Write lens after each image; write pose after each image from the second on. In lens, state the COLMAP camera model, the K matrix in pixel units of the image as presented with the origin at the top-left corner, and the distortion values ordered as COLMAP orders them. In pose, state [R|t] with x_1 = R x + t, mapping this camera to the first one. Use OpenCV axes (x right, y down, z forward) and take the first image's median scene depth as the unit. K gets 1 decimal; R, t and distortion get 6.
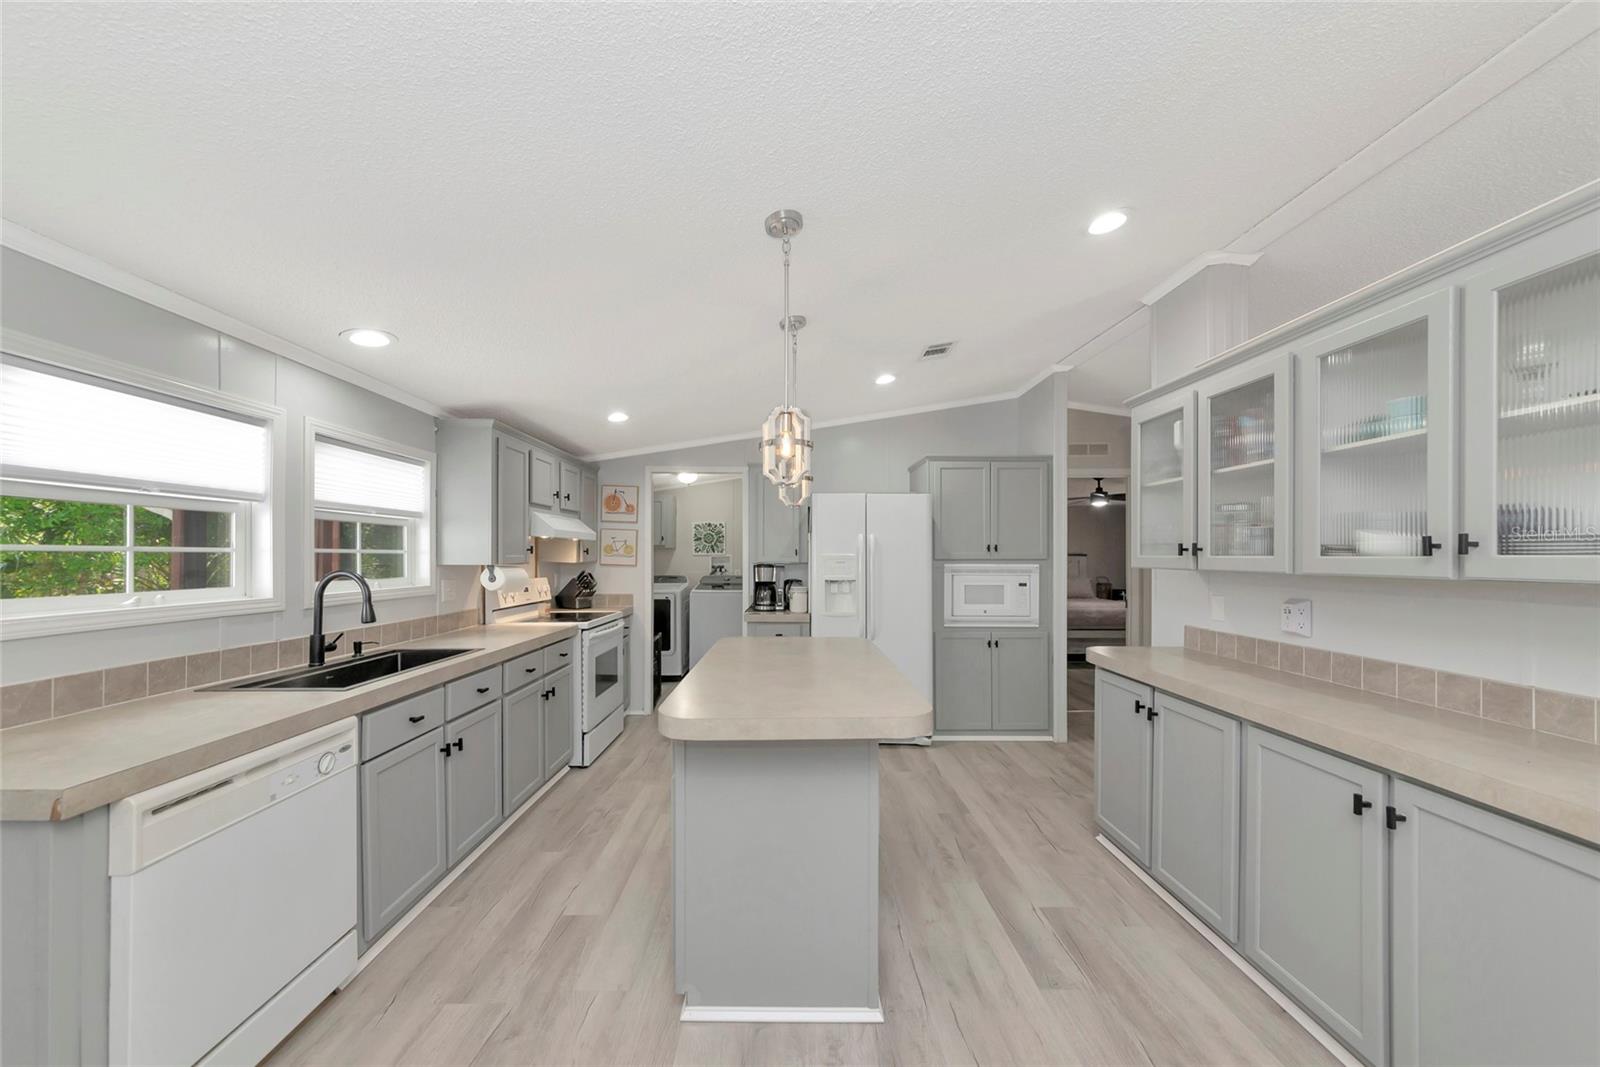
lens RADIAL K [[581.4, 0, 786.4], [0, 581.4, 555.3], [0, 0, 1]] dist [-0.004717, 0.002166]
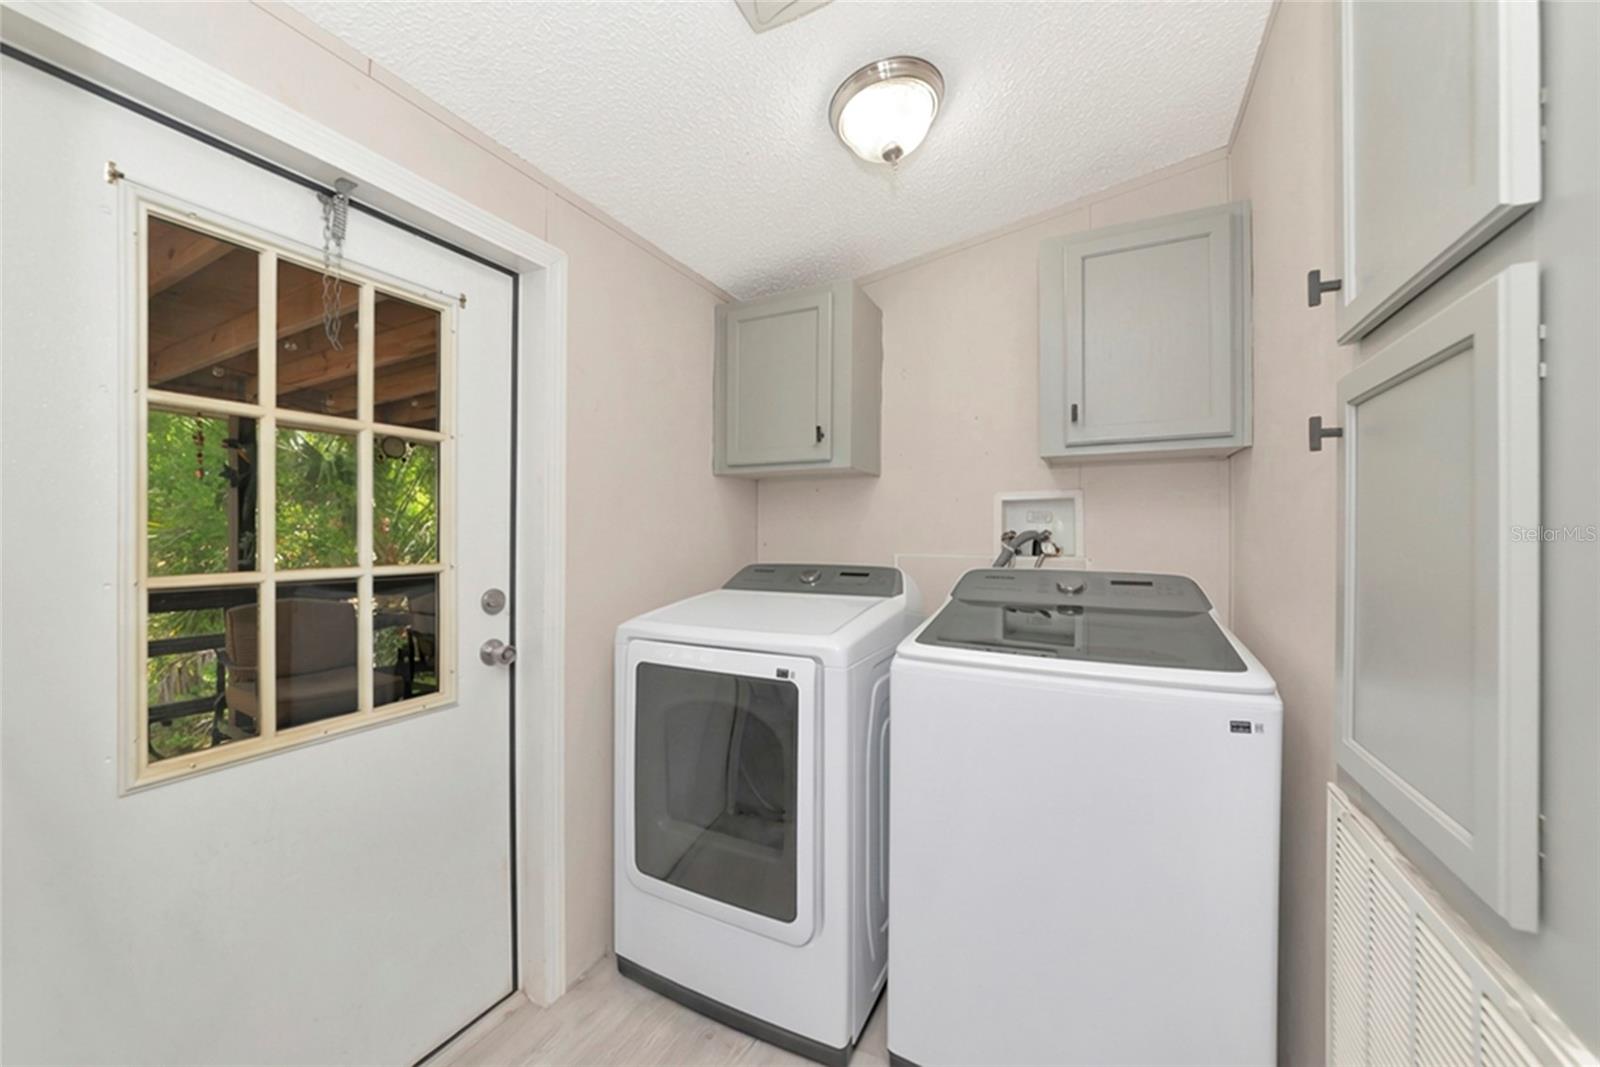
lens RADIAL K [[594.7, 0, 795.8], [0, 594.7, 534.6], [0, 0, 1]] dist [0.003138, 0.000101]
pose [[0.894600, -0.001009, -0.446867, -0.093392], [0.000056, 0.999998, -0.002144, 0.019881], [0.446868, 0.001893, 0.894598, 0.730721]]
